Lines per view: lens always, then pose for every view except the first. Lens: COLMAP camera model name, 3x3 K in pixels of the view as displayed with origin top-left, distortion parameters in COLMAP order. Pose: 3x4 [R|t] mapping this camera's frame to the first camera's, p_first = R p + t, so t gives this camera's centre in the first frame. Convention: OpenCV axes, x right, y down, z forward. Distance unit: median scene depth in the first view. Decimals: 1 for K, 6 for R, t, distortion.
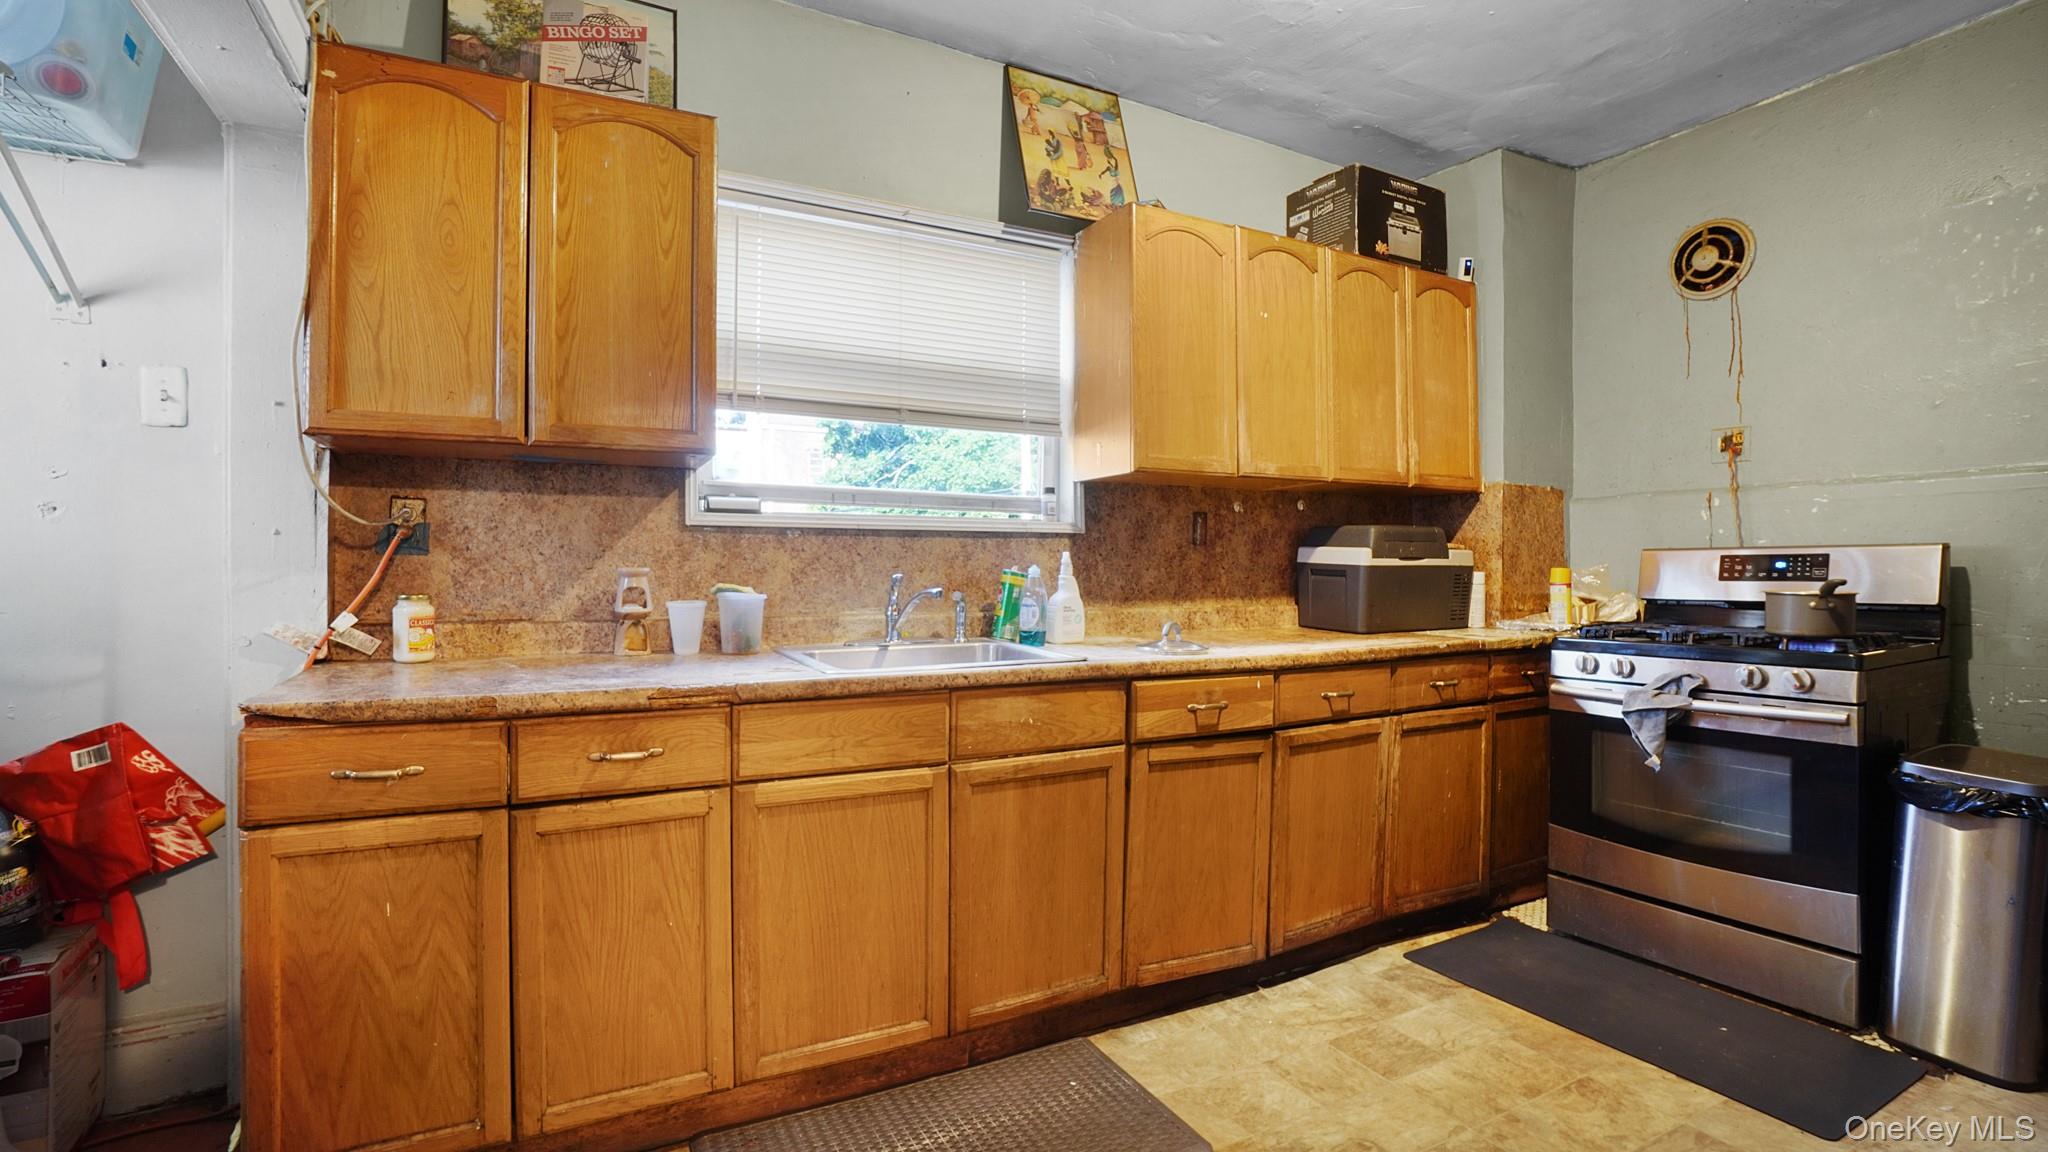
lens RADIAL K [[905.1, 0, 1023.5], [0, 905.1, 571.7], [0, 0, 1]] dist [-0.046434, 0.008550]
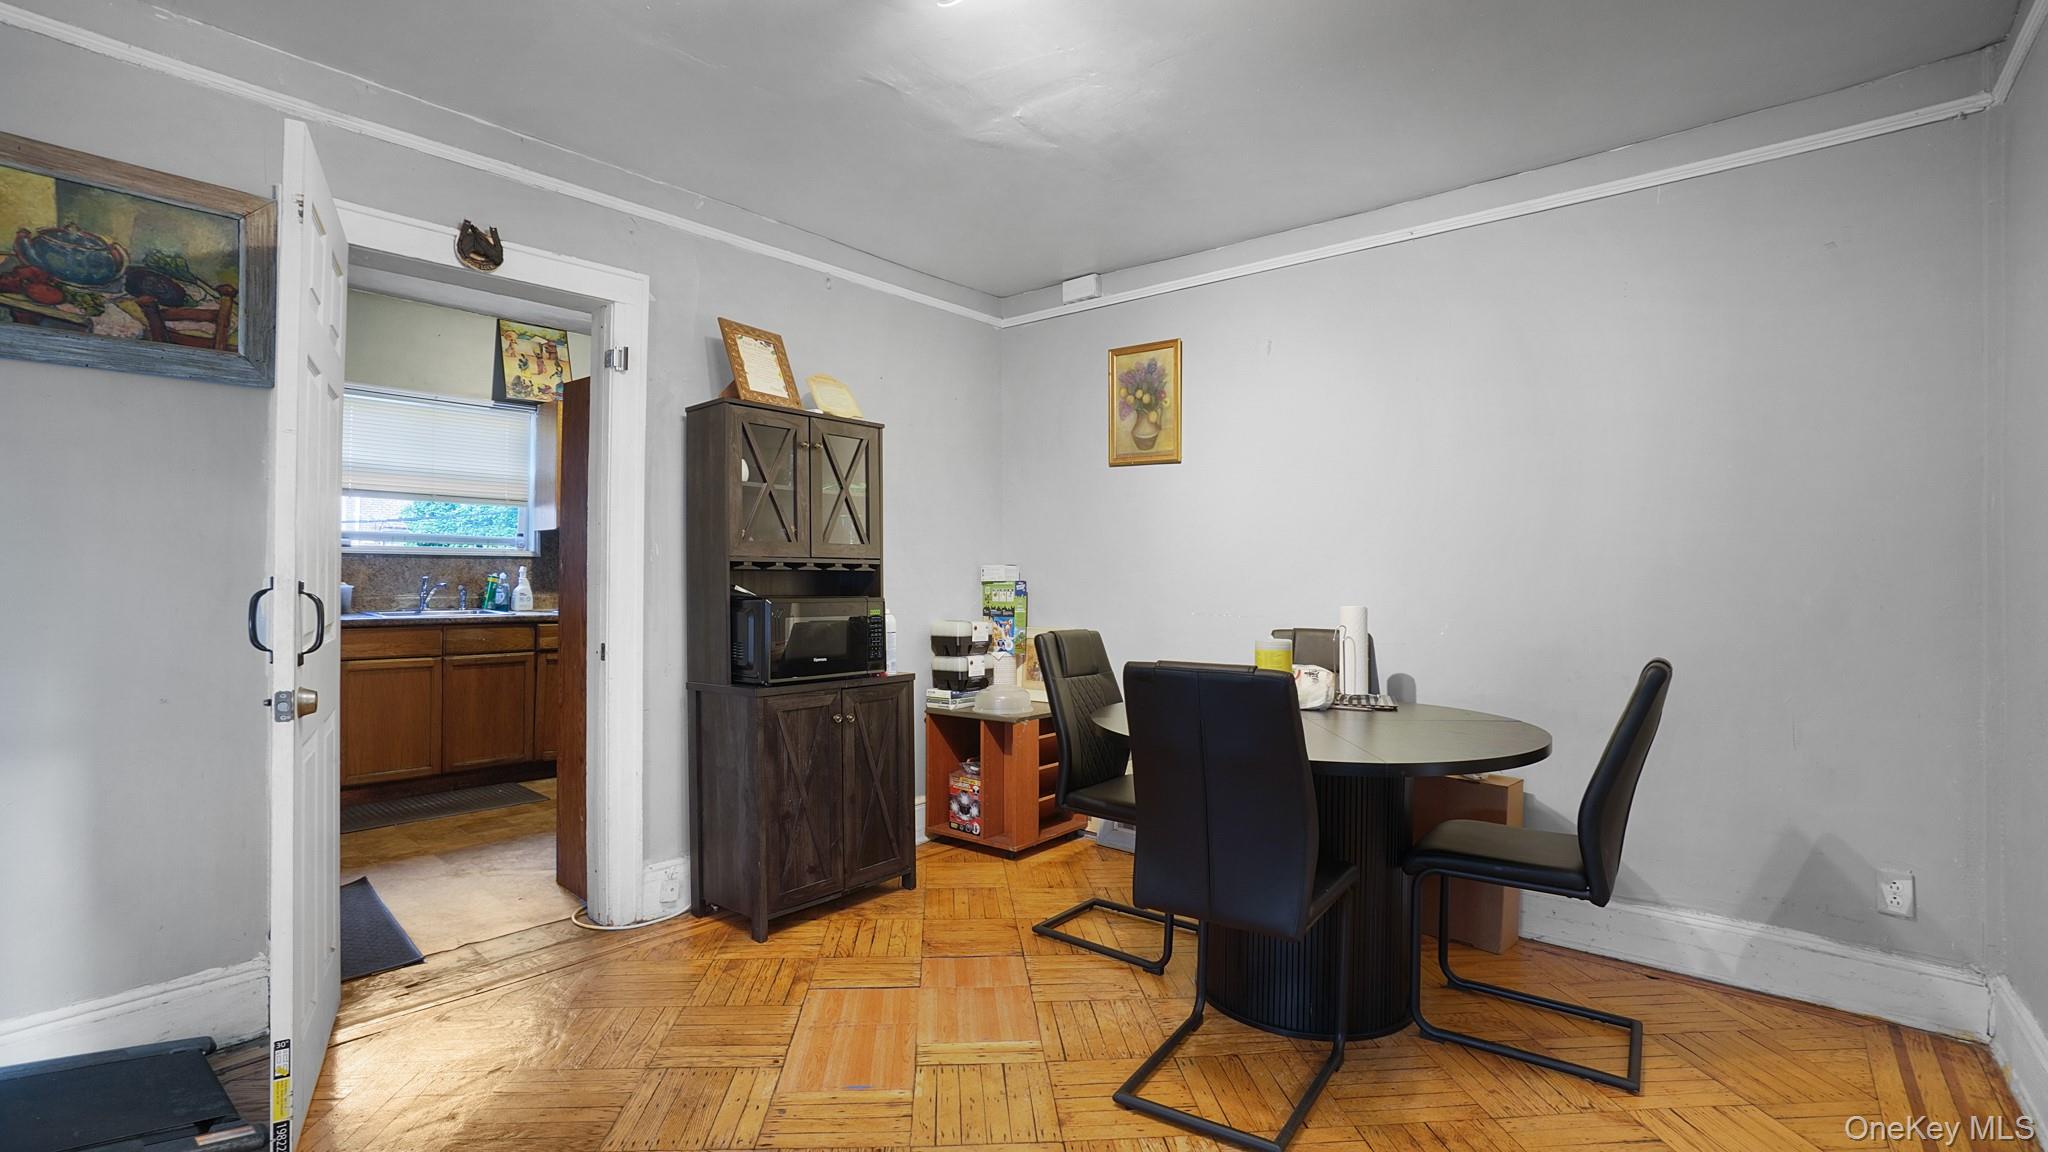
lens RADIAL K [[905.1, 0, 1014.3], [0, 905.1, 569.8], [0, 0, 1]] dist [-0.046434, 0.008550]
pose [[0.933270, 0.010230, 0.359029, 0.348034], [-0.006135, 0.999903, -0.012544, 0.004098], [-0.359122, 0.009504, 0.933242, -1.246367]]
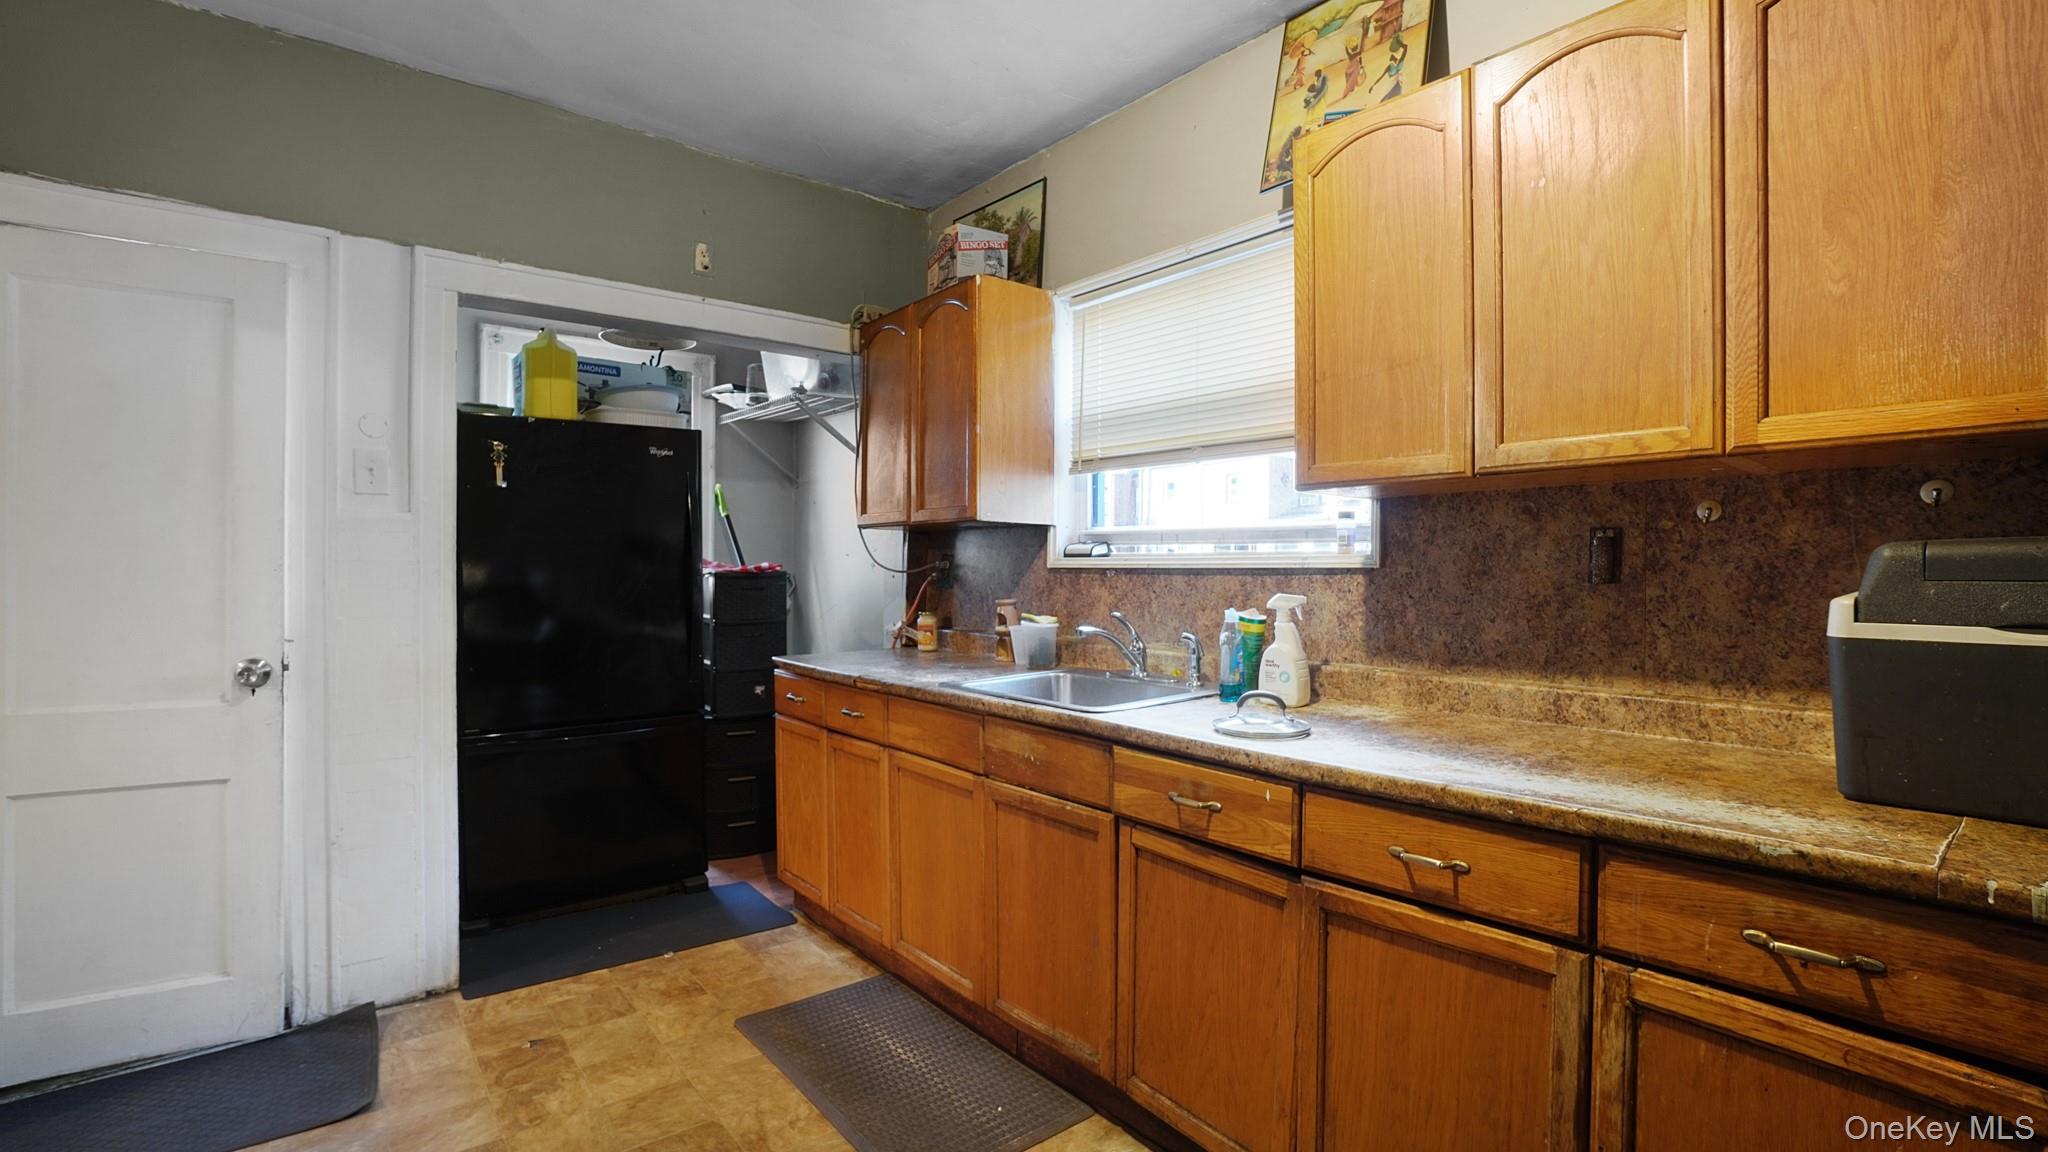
lens RADIAL K [[905.1, 0, 1020.1], [0, 905.1, 584.0], [0, 0, 1]] dist [-0.046434, 0.008550]
pose [[0.199918, 0.013180, -0.979724, 0.775083], [-0.010519, 0.999881, 0.011305, -0.036069], [0.979756, 0.008046, 0.200033, 0.587087]]
